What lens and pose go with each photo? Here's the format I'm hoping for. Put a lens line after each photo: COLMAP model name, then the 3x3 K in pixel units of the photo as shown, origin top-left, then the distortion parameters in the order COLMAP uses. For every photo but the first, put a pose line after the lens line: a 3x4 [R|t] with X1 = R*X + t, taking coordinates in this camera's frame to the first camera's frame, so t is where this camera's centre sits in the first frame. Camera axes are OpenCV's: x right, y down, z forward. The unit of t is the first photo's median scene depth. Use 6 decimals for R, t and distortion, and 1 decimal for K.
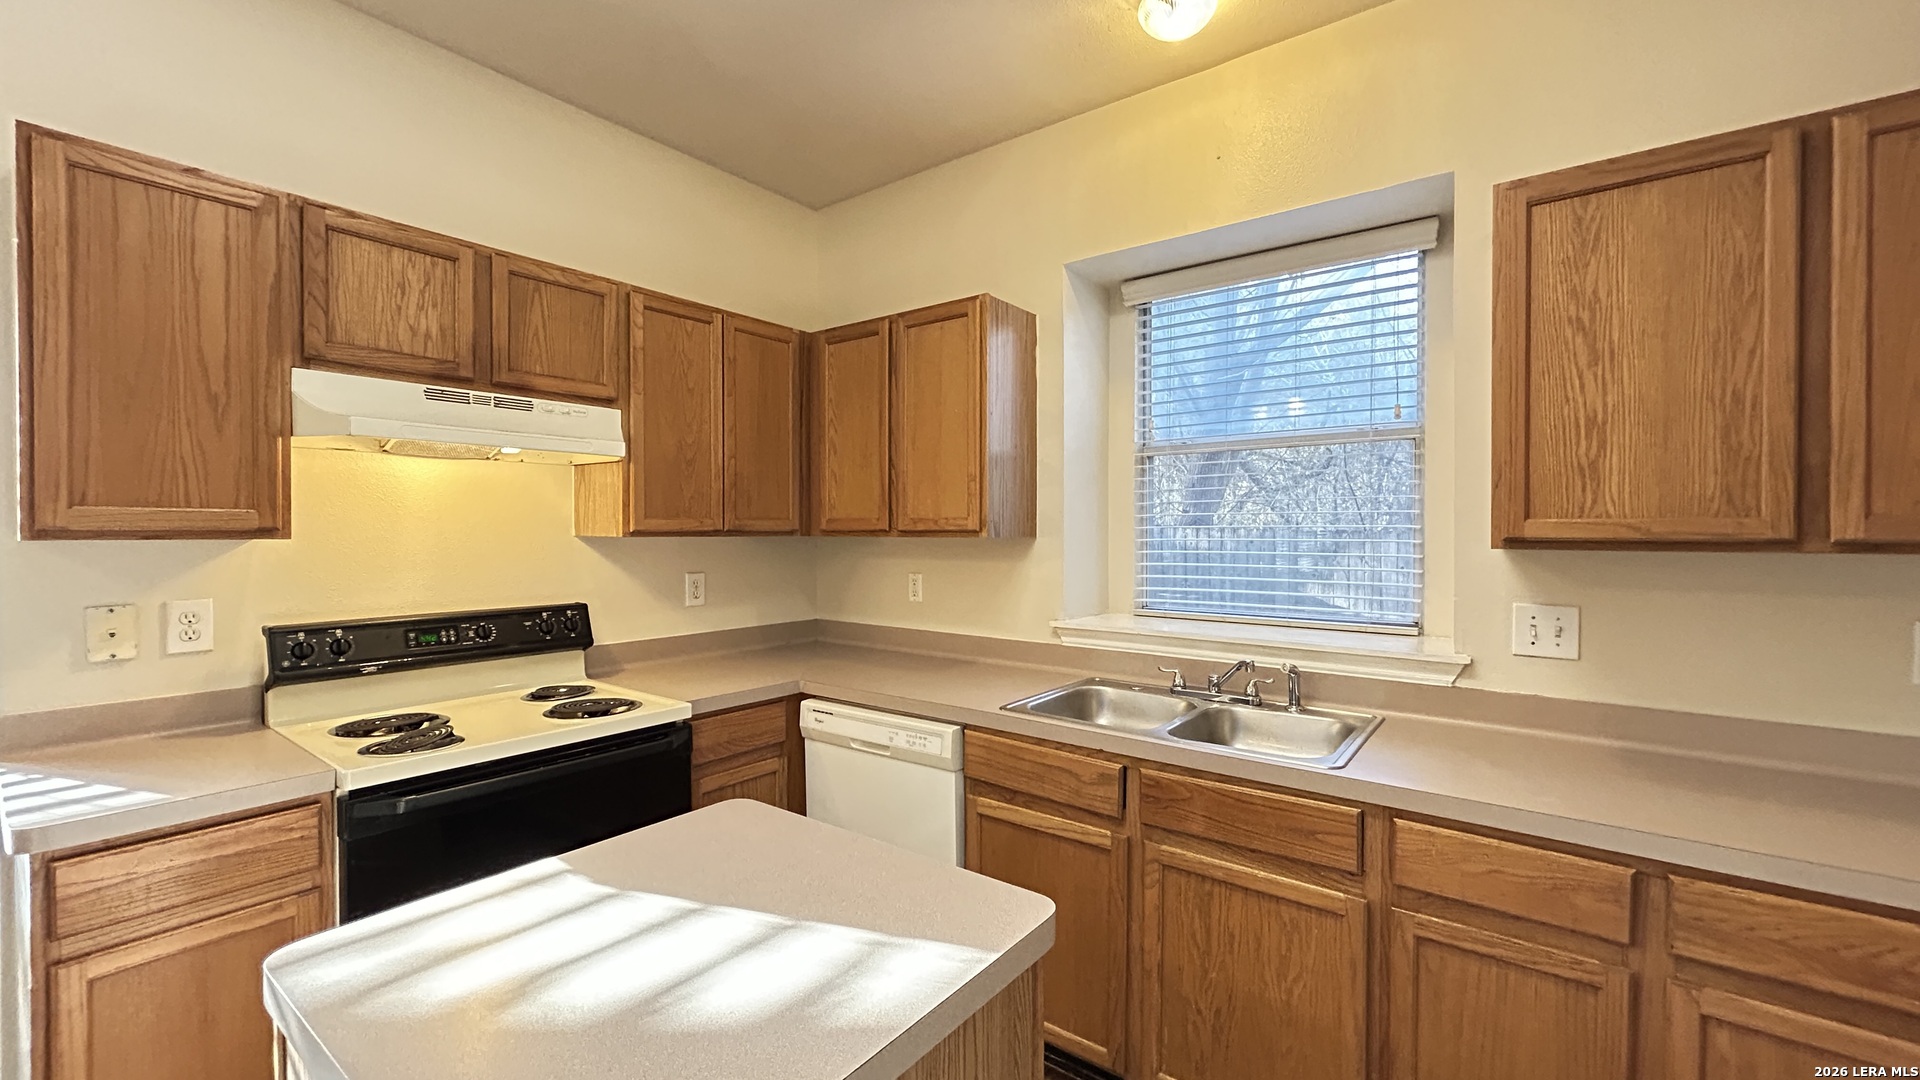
lens RADIAL K [[772.5, 0, 965.5], [0, 772.5, 538.9], [0, 0, 1]] dist [0.000444, -0.000169]
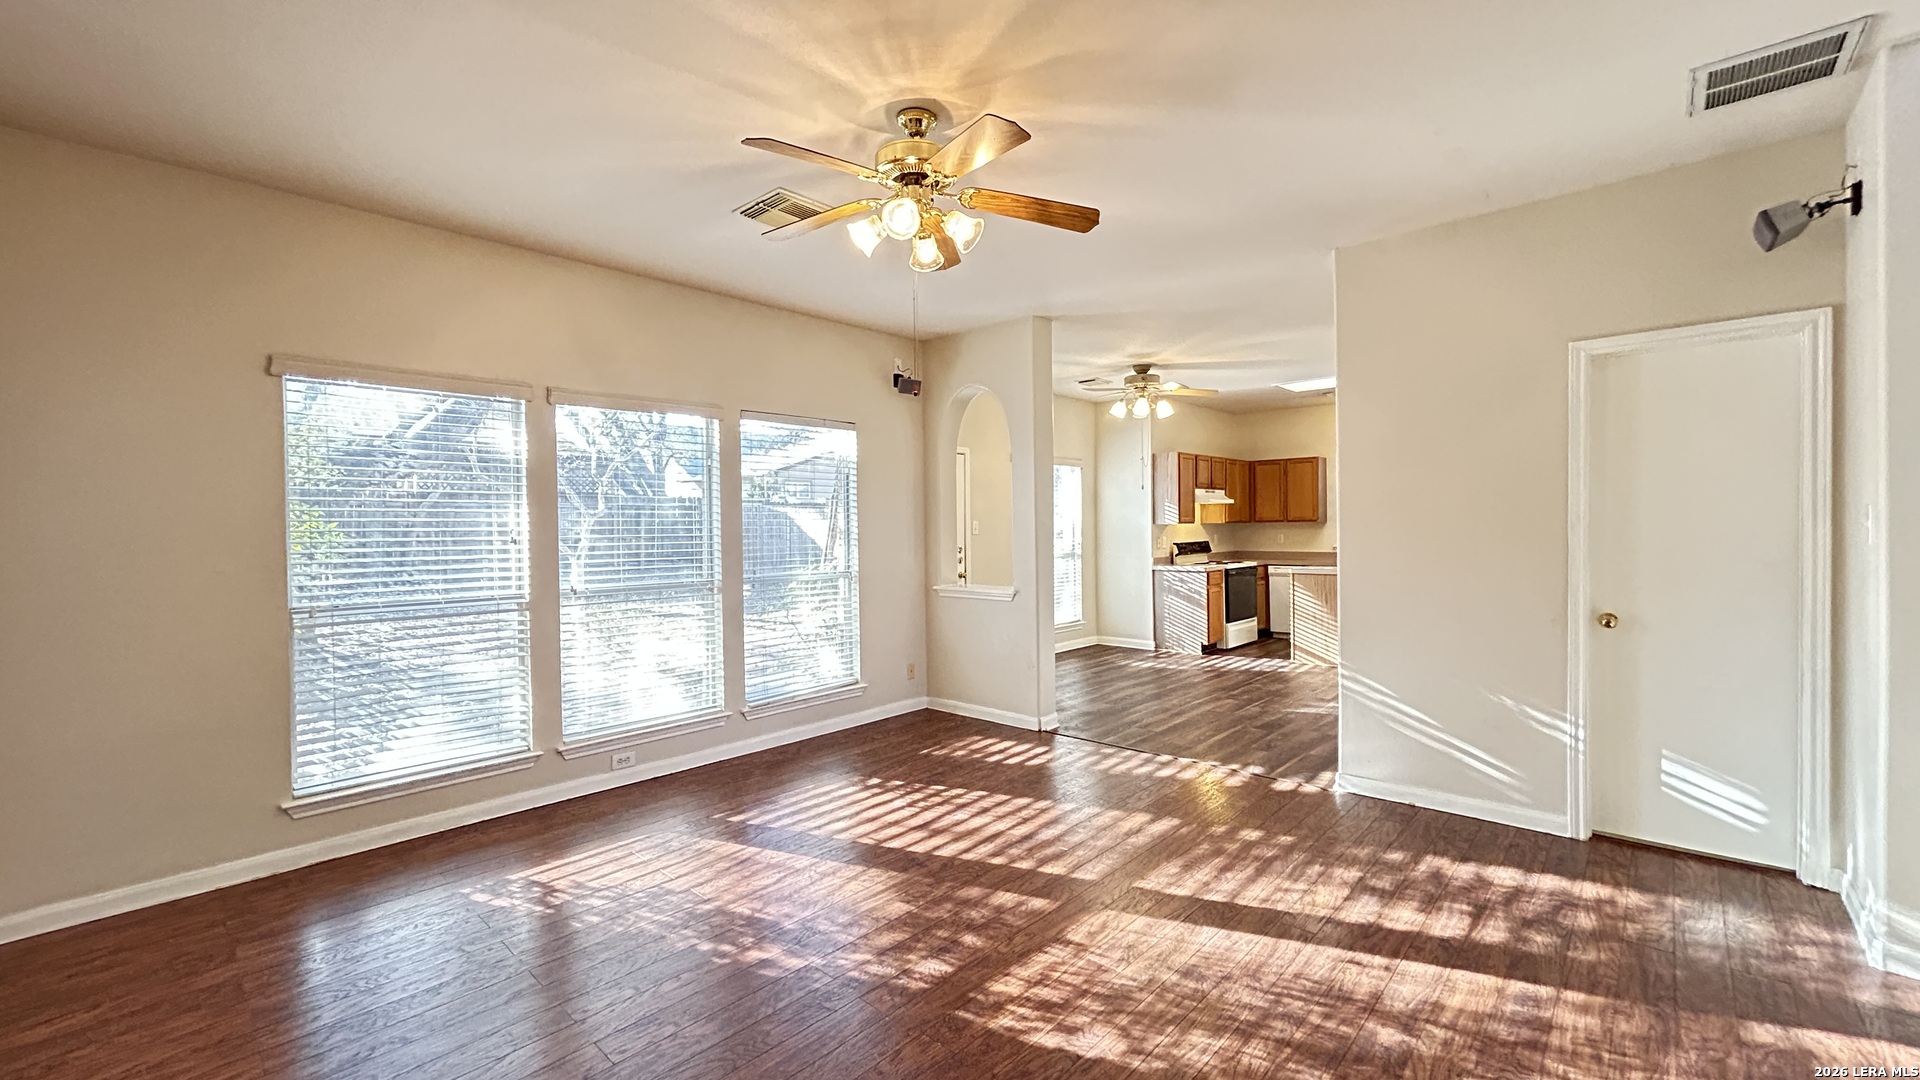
lens RADIAL K [[772.5, 0, 962.2], [0, 772.5, 534.1], [0, 0, 1]] dist [0.000444, -0.000169]
pose [[0.996074, -0.013020, -0.087560, -1.590032], [0.013465, 0.999899, 0.004490, 0.021291], [0.087493, -0.005651, 0.996149, -3.352154]]
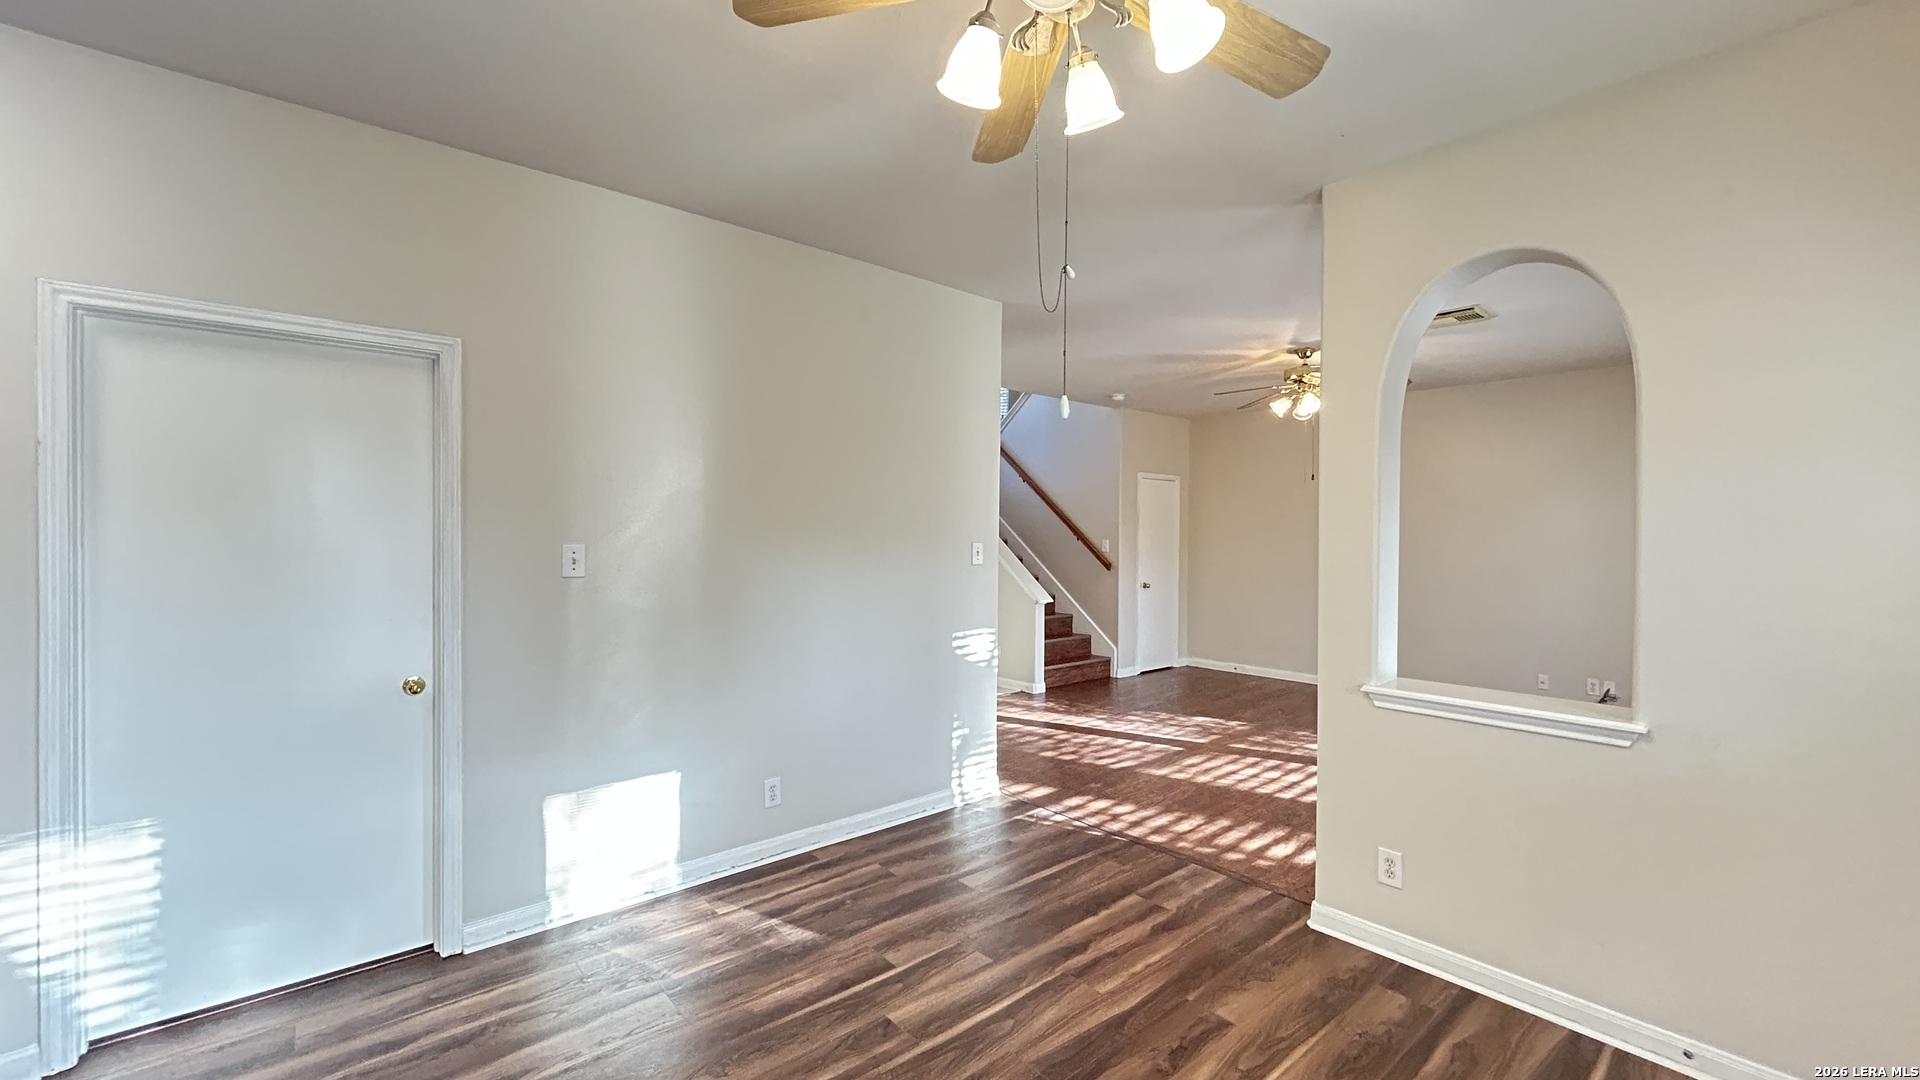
lens RADIAL K [[772.5, 0, 961.2], [0, 772.5, 528.8], [0, 0, 1]] dist [0.000444, -0.000169]
pose [[-0.980140, -0.008806, 0.198111, -1.150902], [-0.008625, 0.999961, 0.001777, -0.044839], [-0.198119, 0.000033, -0.980178, 0.703064]]
